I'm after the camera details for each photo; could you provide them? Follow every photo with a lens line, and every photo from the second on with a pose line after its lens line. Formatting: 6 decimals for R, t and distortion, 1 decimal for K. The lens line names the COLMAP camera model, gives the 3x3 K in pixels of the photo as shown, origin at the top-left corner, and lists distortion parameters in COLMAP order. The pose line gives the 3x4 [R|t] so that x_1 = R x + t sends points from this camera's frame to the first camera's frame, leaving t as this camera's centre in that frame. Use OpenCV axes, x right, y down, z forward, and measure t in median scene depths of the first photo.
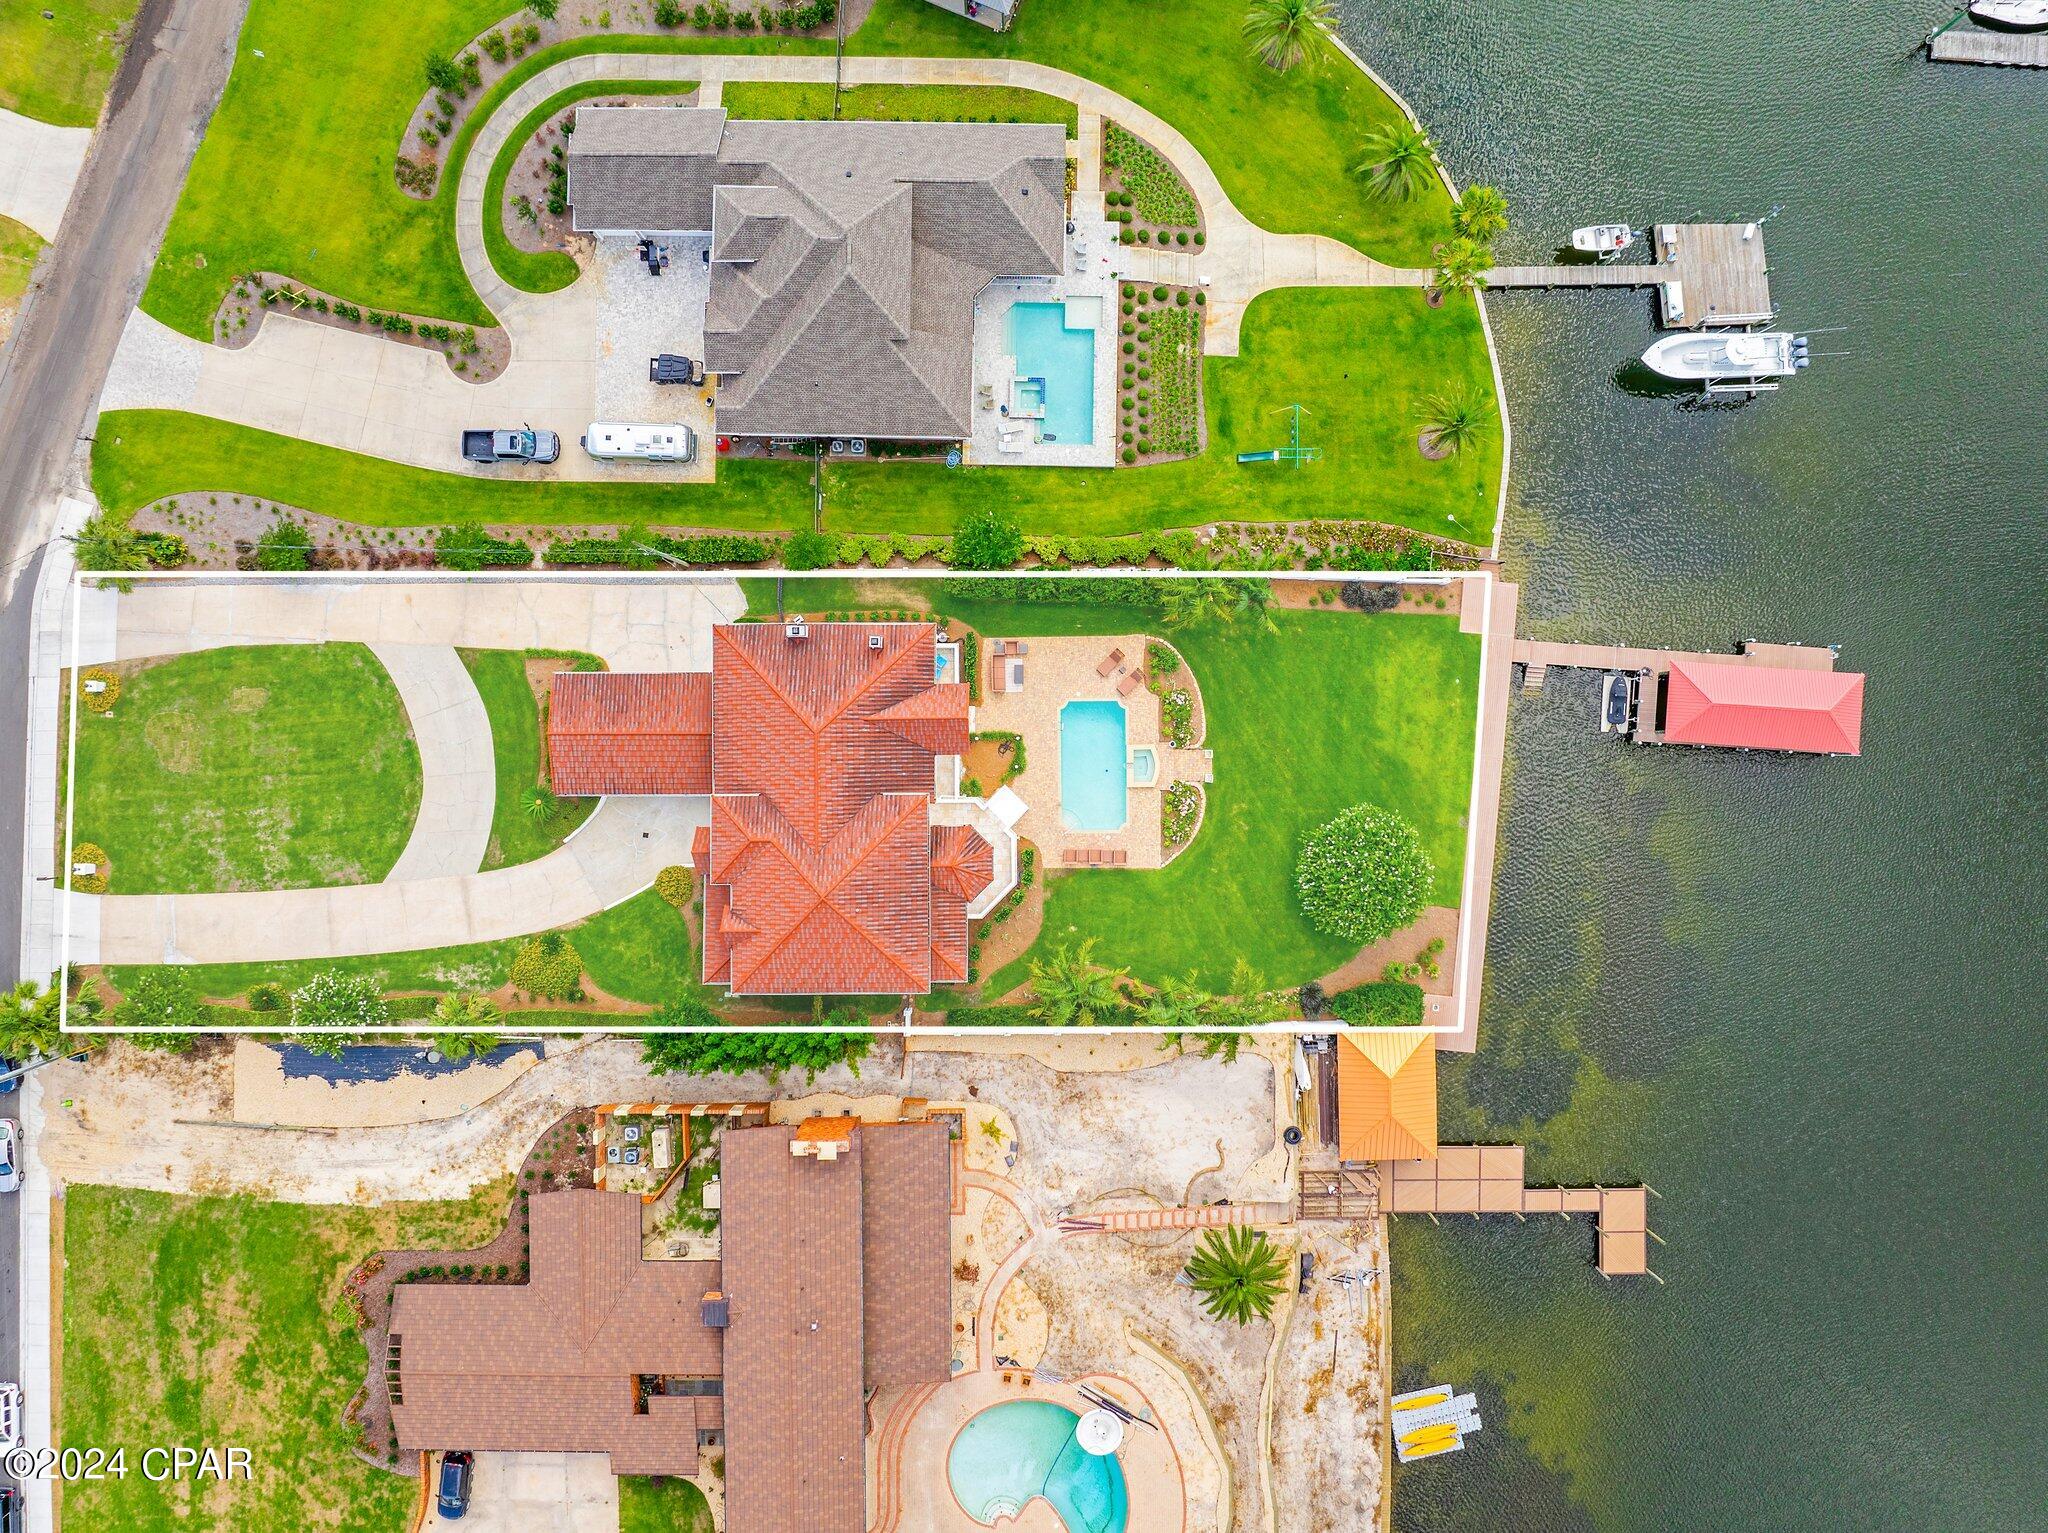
lens RADIAL K [[1435.8, 0, 1034.6], [0, 1435.8, 755.6], [0, 0, 1]] dist [-0.041069, 0.002522]
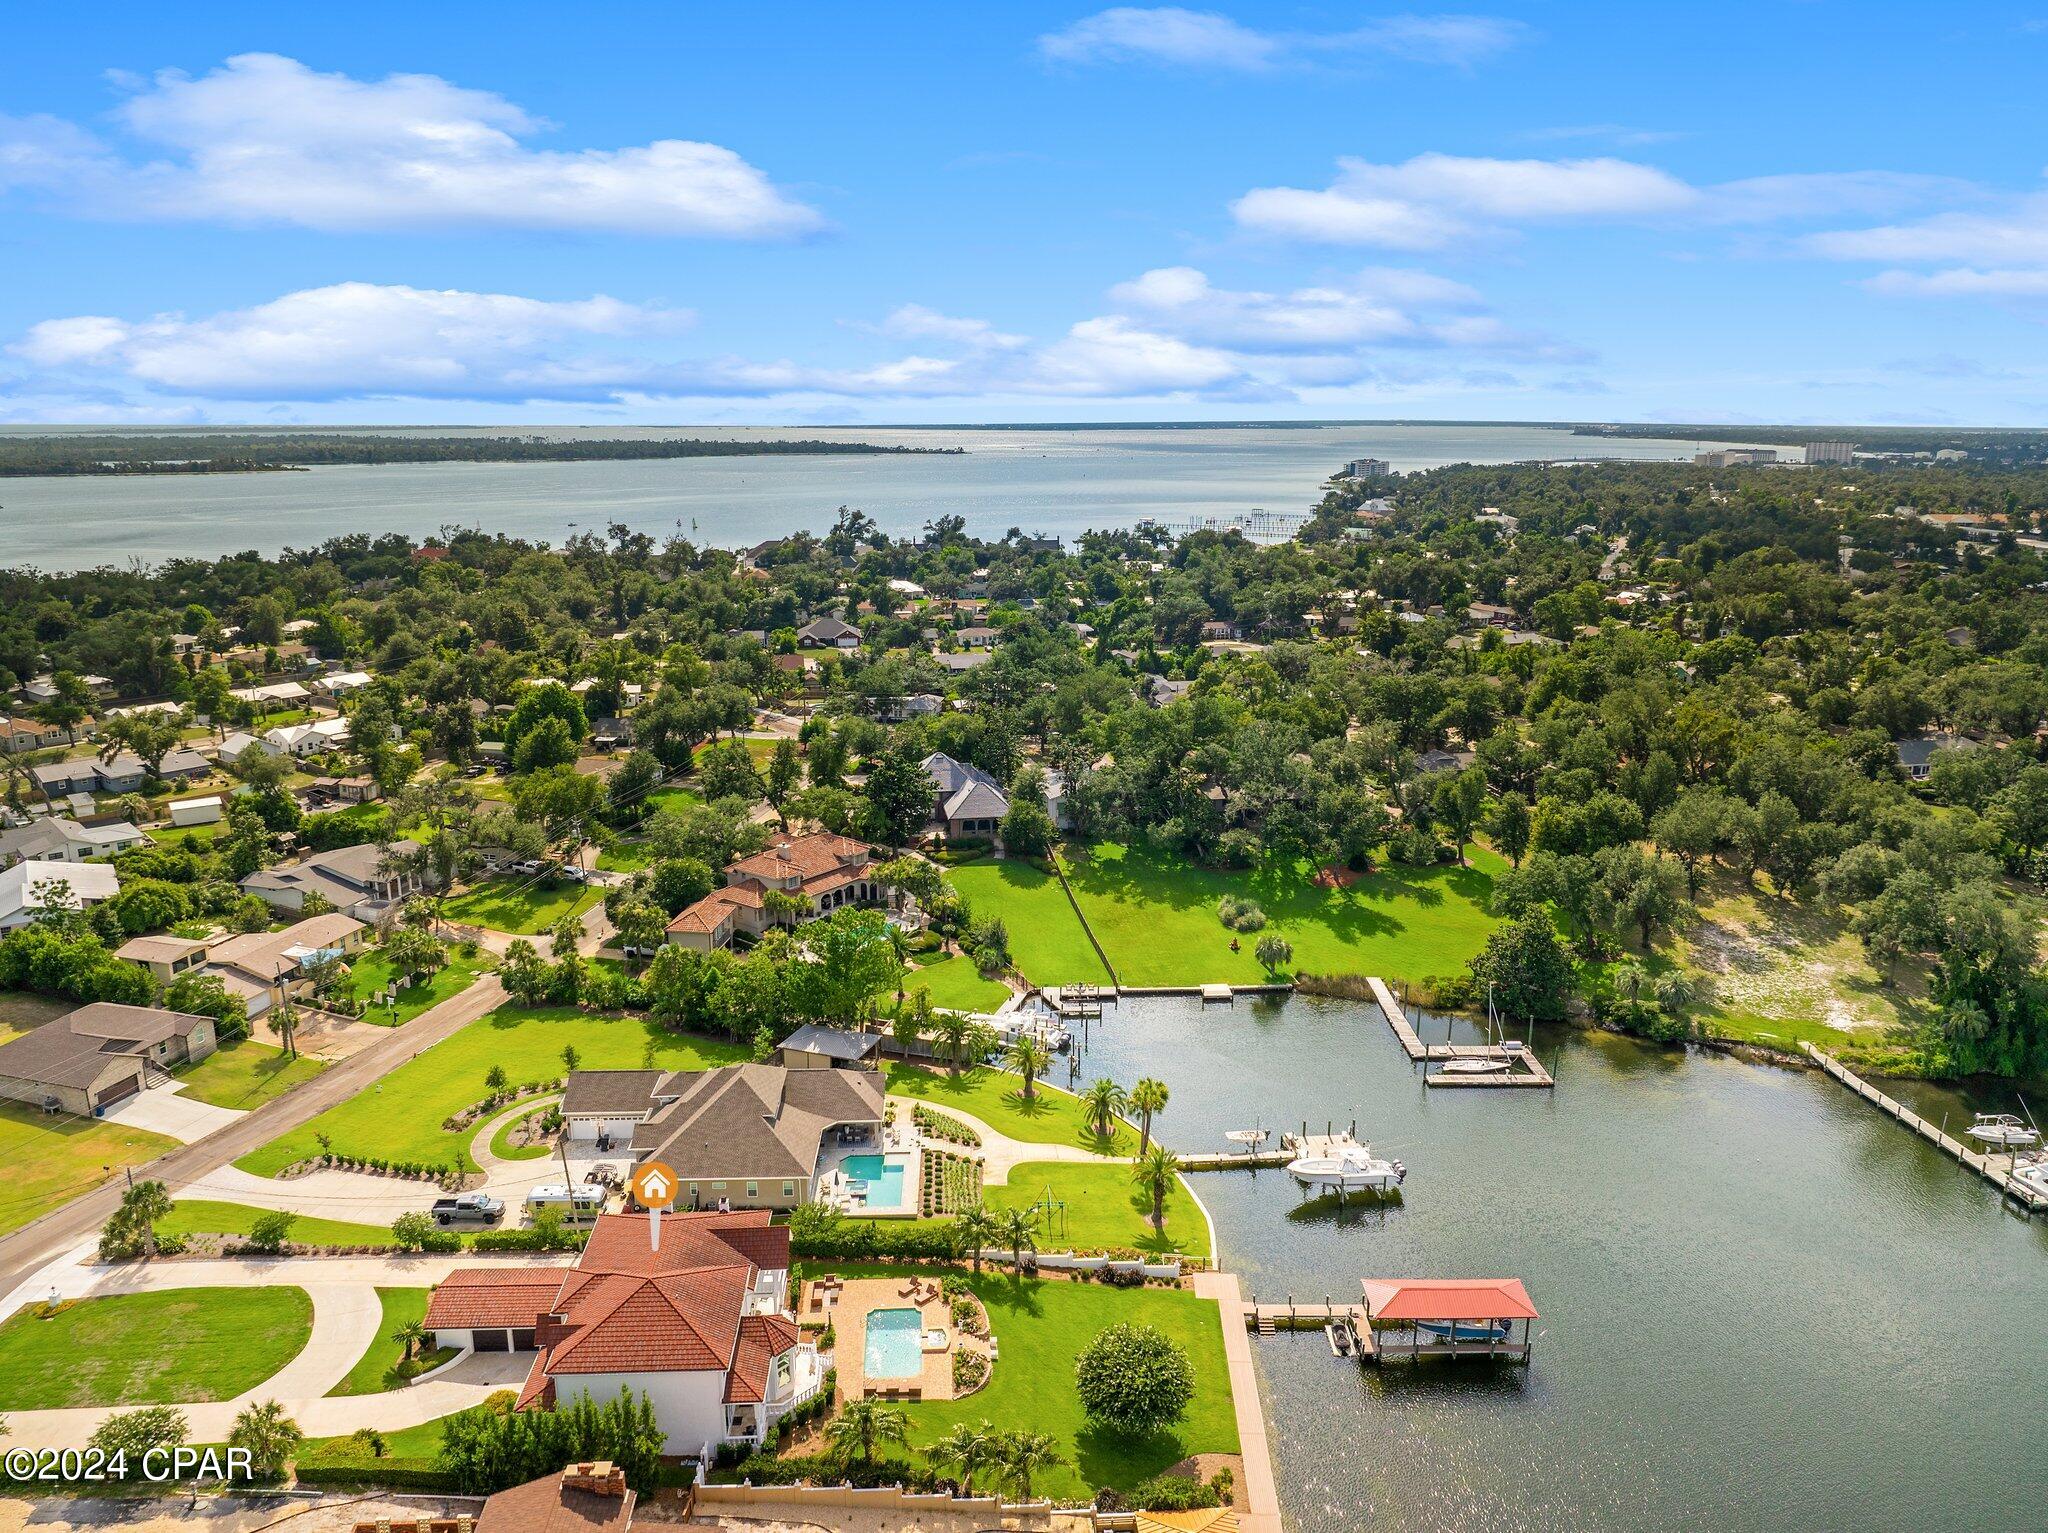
lens RADIAL K [[1435.8, 0, 1034.6], [0, 1435.8, 755.6], [0, 0, 1]] dist [-0.041069, 0.002522]
pose [[0.997964, -0.015690, 0.061824, 0.090826], [0.063761, 0.219887, -0.973439, 1.028550], [0.001679, 0.975399, 0.220439, 0.285227]]
